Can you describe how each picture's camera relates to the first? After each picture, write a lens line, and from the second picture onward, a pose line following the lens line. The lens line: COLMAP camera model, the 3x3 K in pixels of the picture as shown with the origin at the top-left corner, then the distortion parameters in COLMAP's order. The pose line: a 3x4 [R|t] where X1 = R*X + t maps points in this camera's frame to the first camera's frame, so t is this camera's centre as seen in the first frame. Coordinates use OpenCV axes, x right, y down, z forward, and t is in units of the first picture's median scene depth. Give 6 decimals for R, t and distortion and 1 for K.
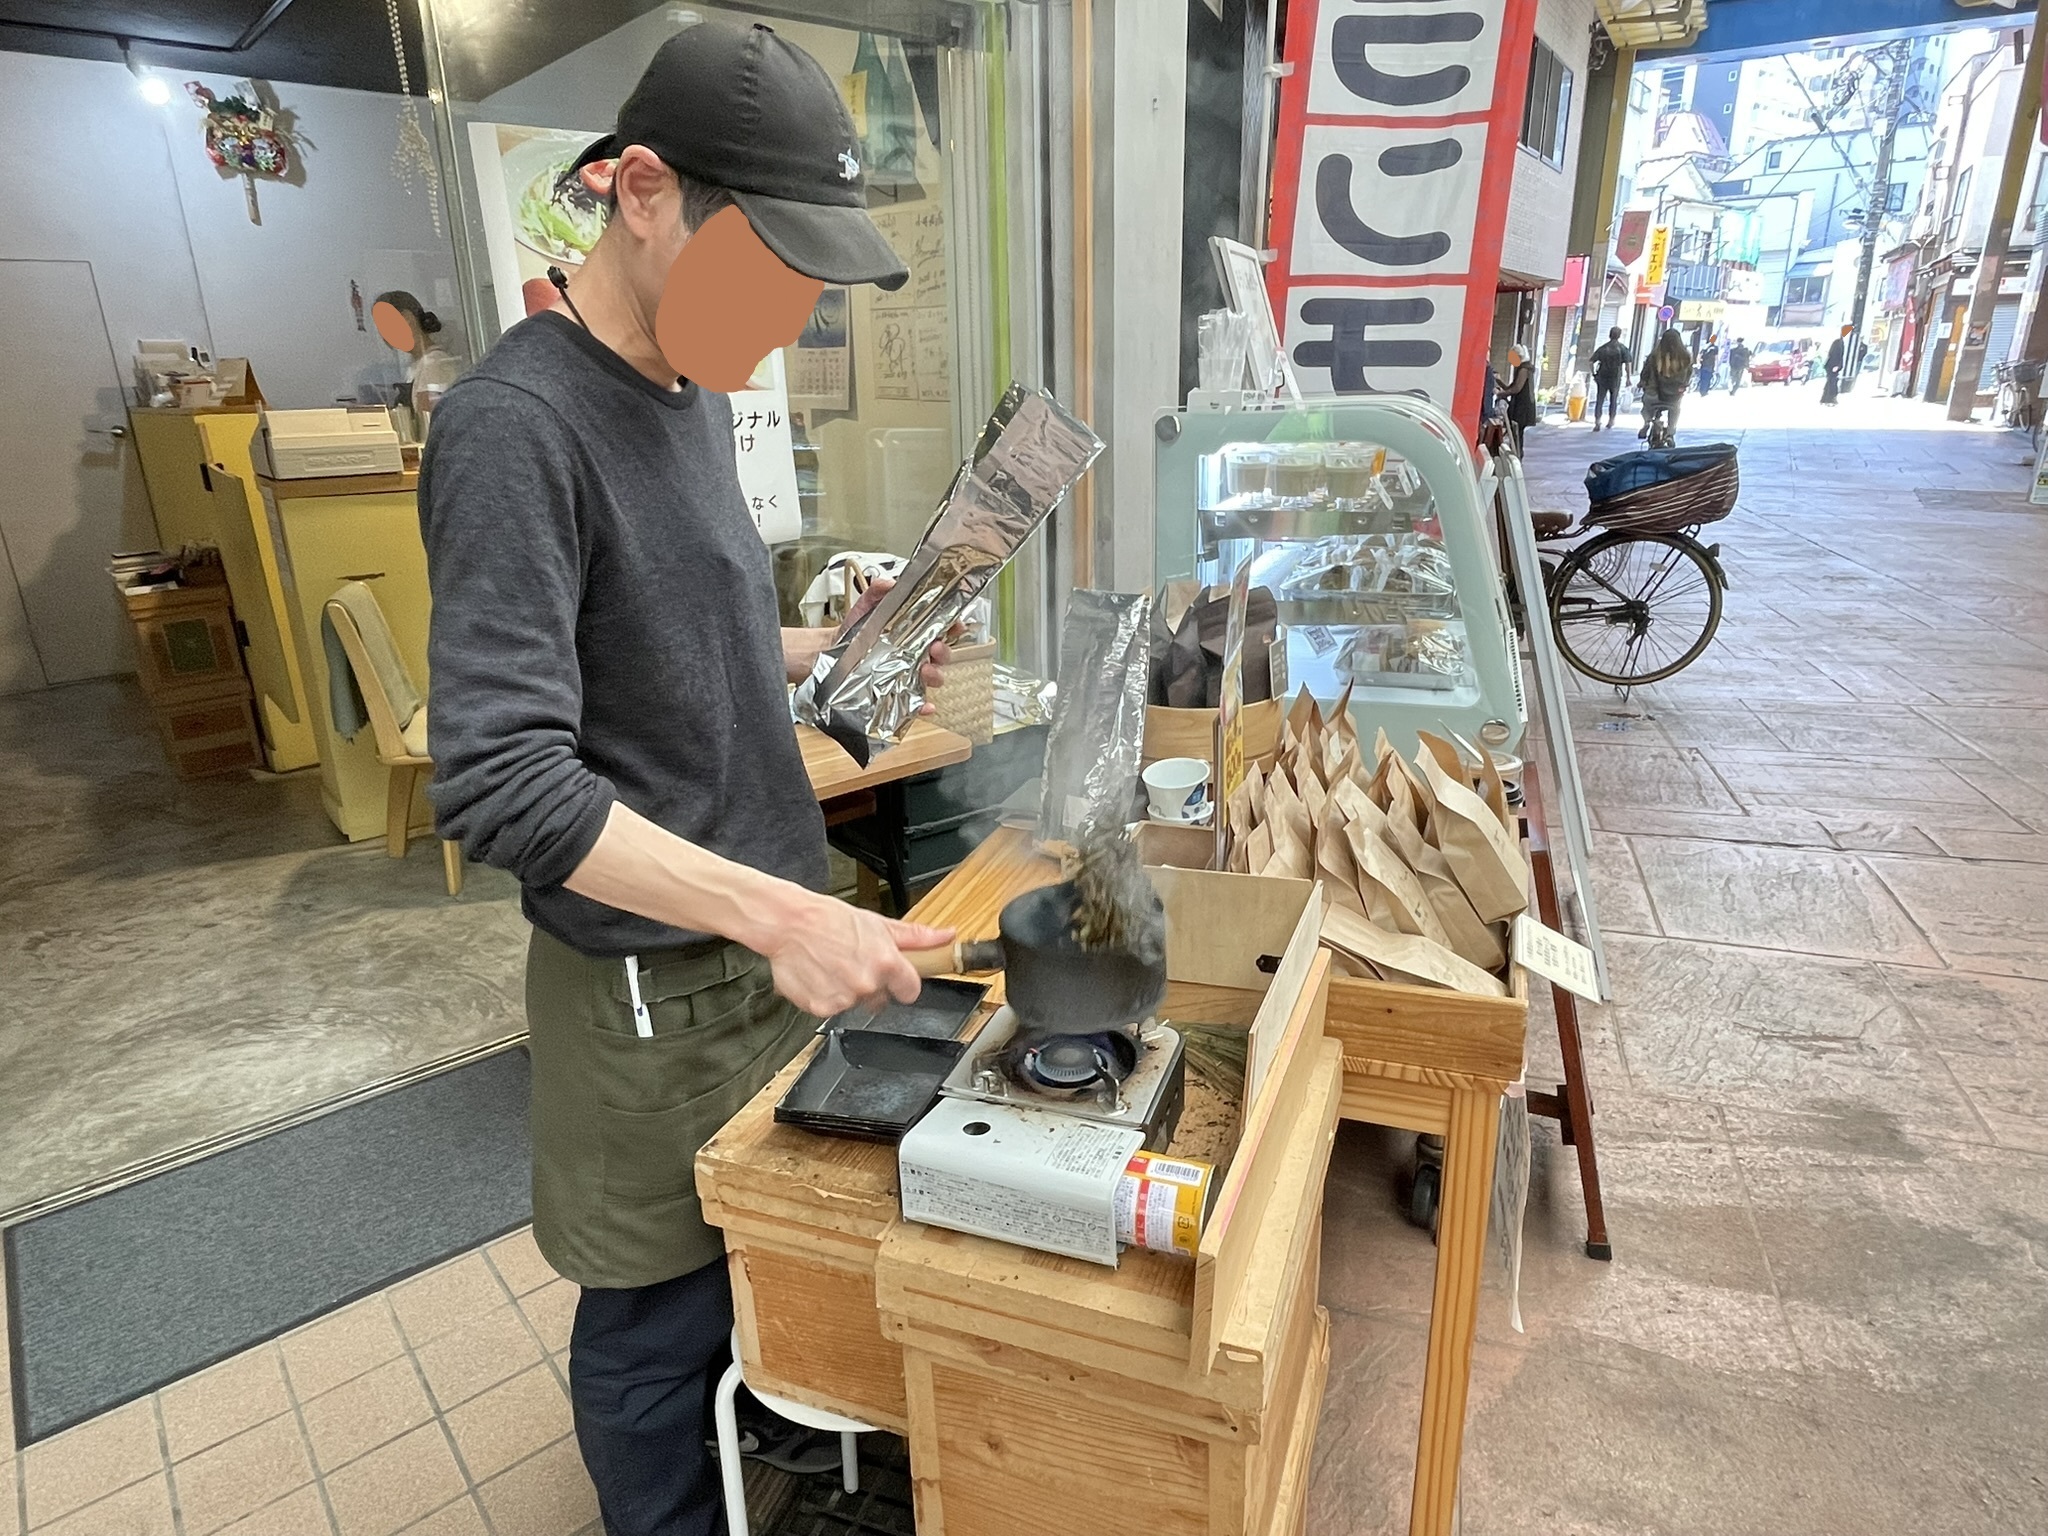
lens RADIAL K [[1182.8, 0, 1021.5], [0, 1182.8, 778.9], [0, 0, 1]] dist [-0.015015, 0.001617]
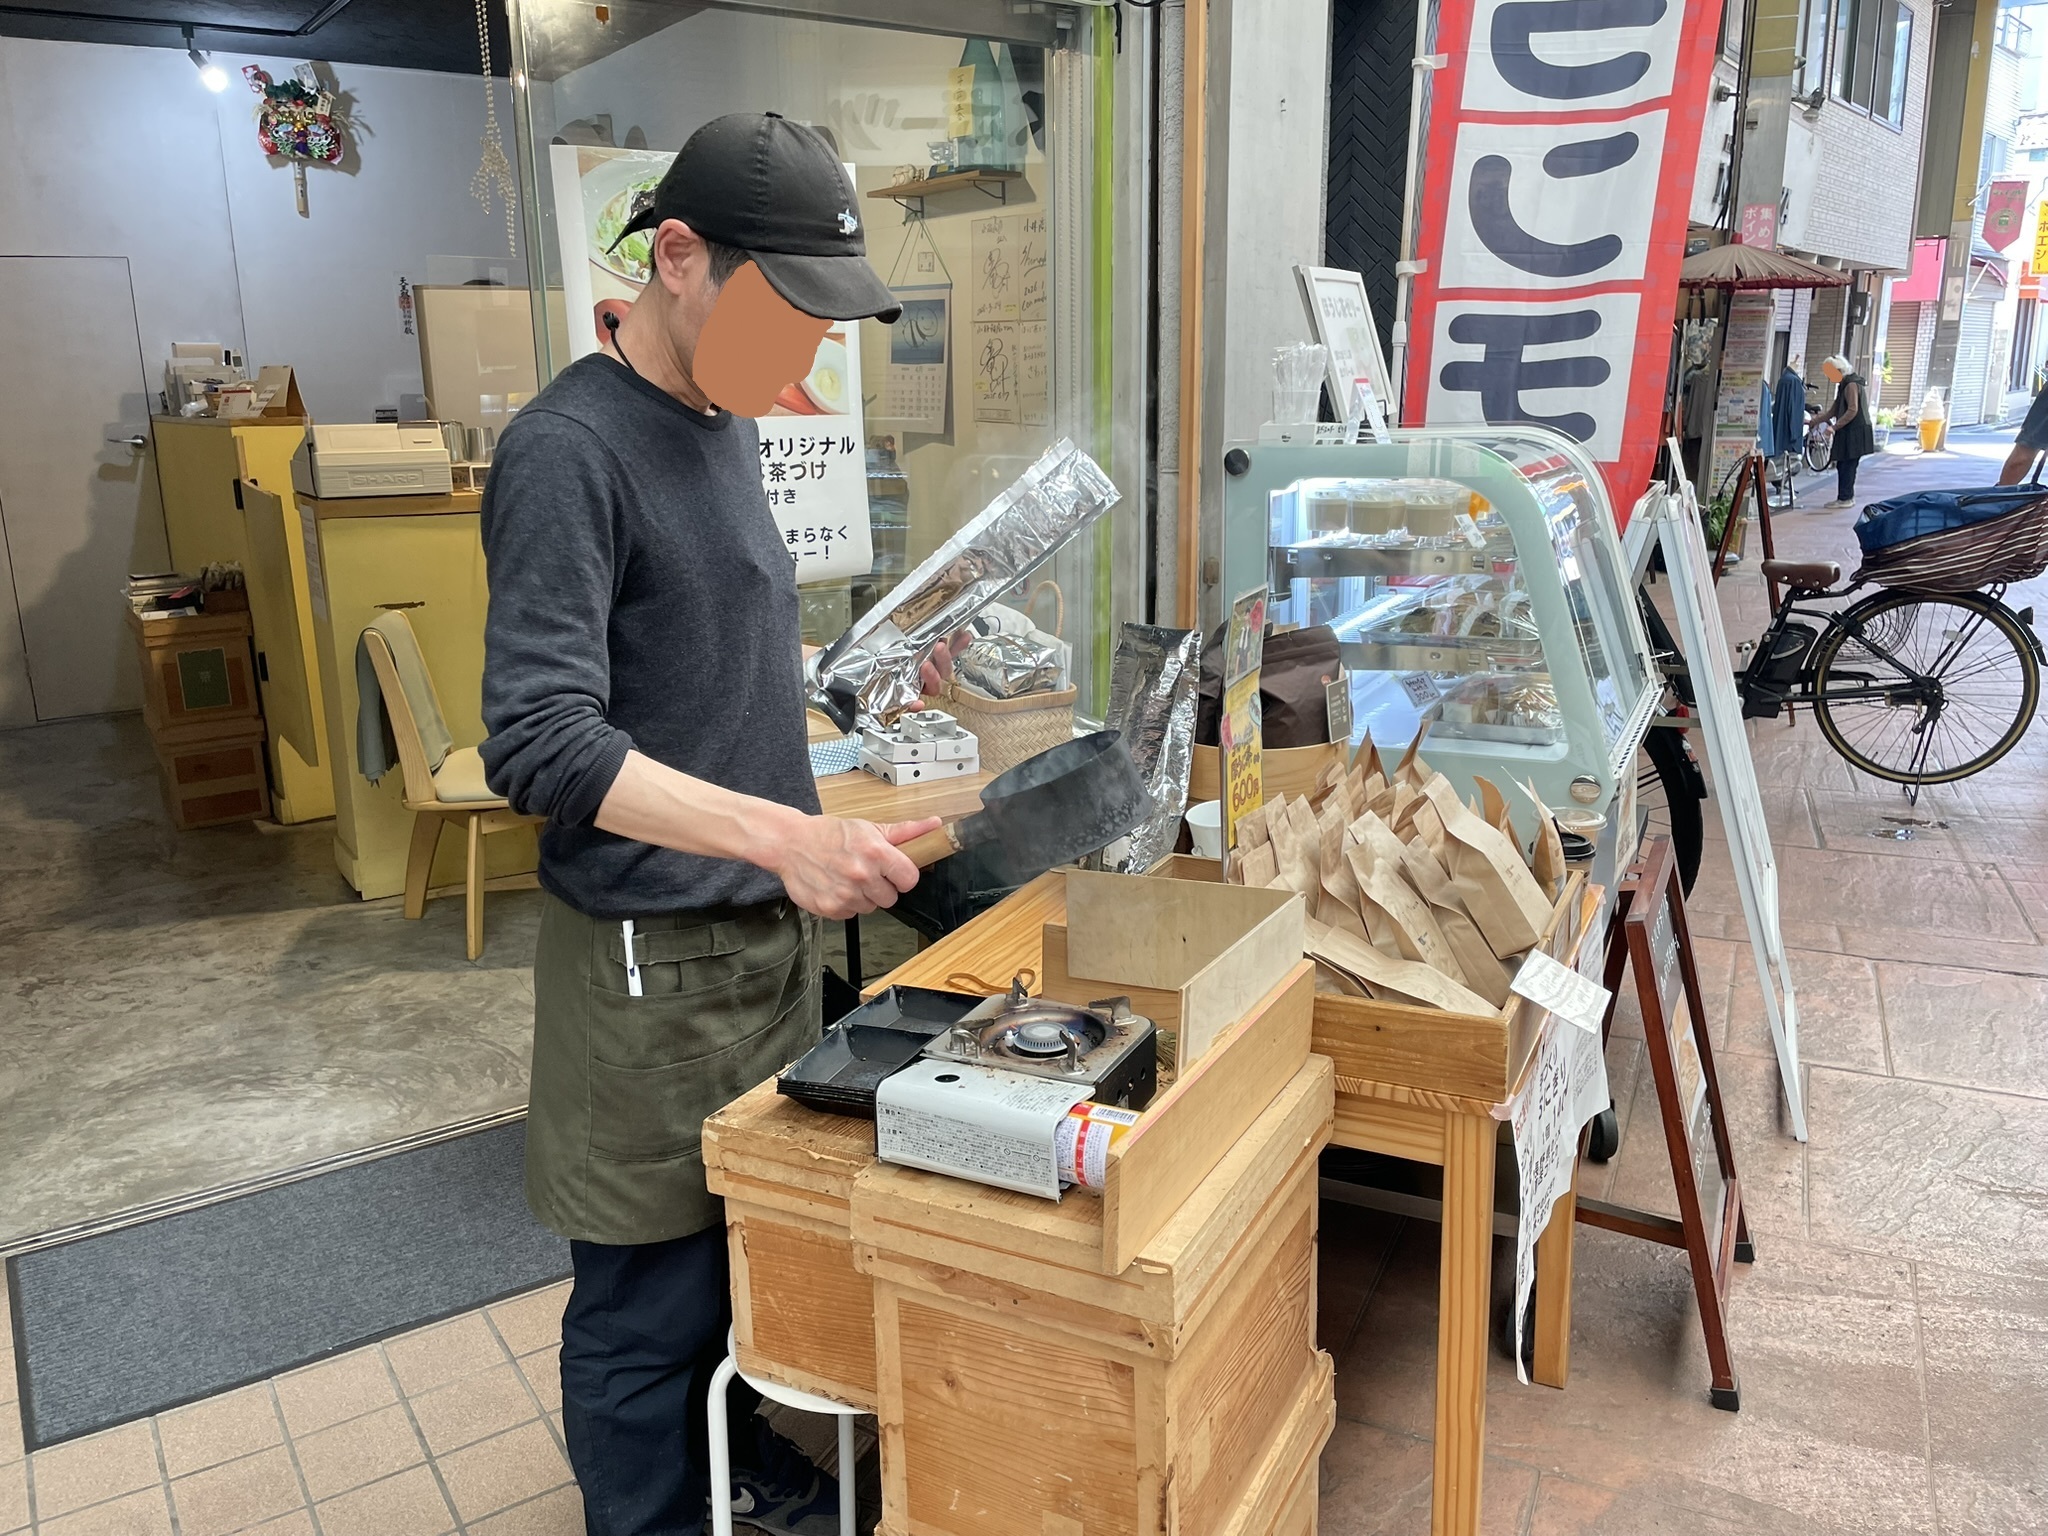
lens RADIAL K [[1535.4, 0, 1024.0], [0, 1535.4, 768.0], [0, 0, 1]] dist [0.072639, -0.120528]
pose [[0.993939, 0.033960, -0.104557, 0.065399], [-0.042889, 0.995511, -0.084371, 0.045868], [0.101222, 0.088344, 0.990934, -0.170877]]
